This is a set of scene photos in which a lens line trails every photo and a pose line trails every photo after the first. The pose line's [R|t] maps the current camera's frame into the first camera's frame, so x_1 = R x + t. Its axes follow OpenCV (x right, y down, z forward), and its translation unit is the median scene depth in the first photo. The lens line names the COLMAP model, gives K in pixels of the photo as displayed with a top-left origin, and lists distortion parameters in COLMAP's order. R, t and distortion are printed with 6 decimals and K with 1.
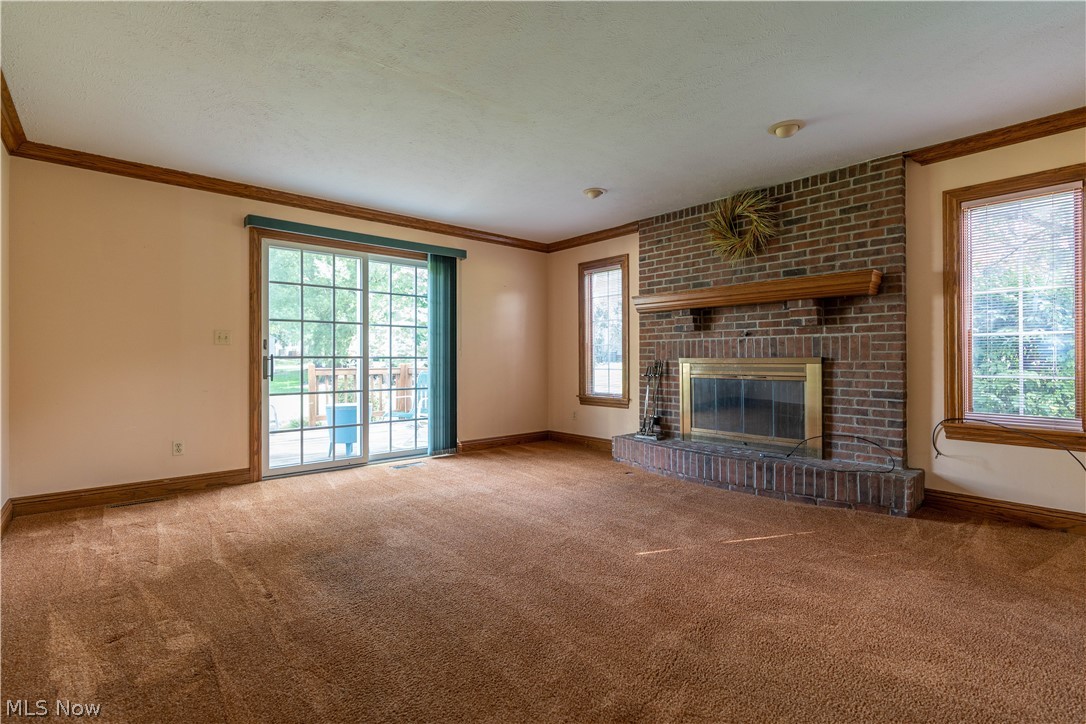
lens RADIAL K [[501.4, 0, 544.4], [0, 501.4, 360.1], [0, 0, 1]] dist [-0.001721, 0.000418]
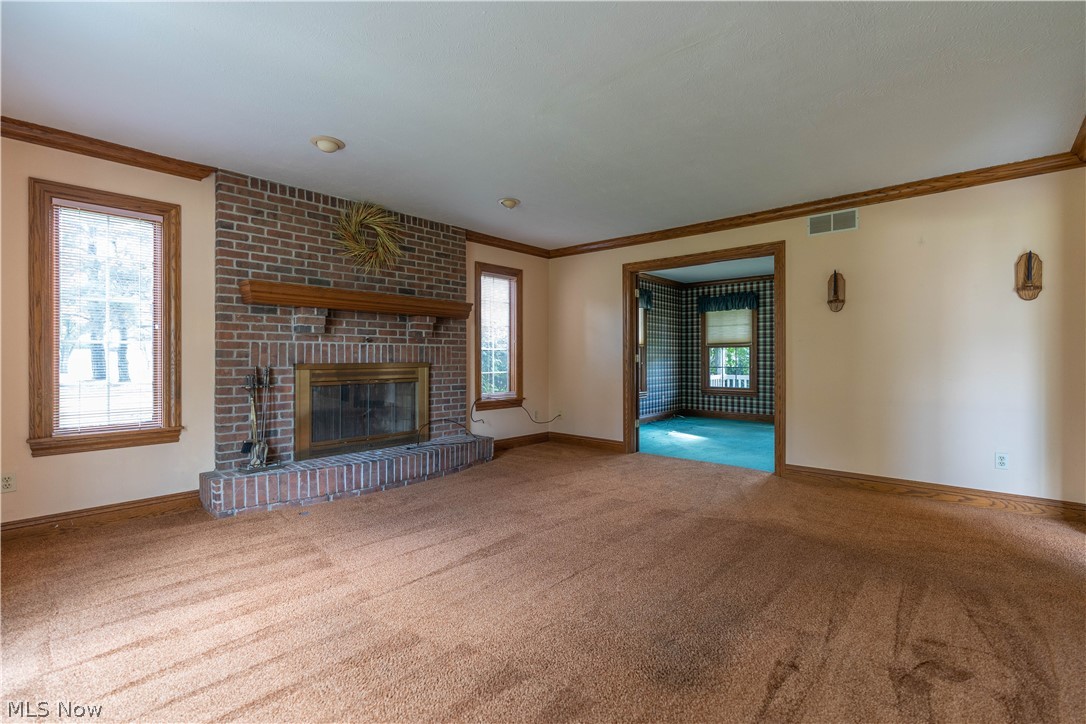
lens RADIAL K [[501.4, 0, 544.4], [0, 501.4, 360.1], [0, 0, 1]] dist [-0.001721, 0.000418]
pose [[-0.113132, 0.005305, 0.993566, -0.681301], [0.010976, 0.999931, -0.004089, -0.002252], [-0.993519, 0.010442, -0.113182, 0.762131]]
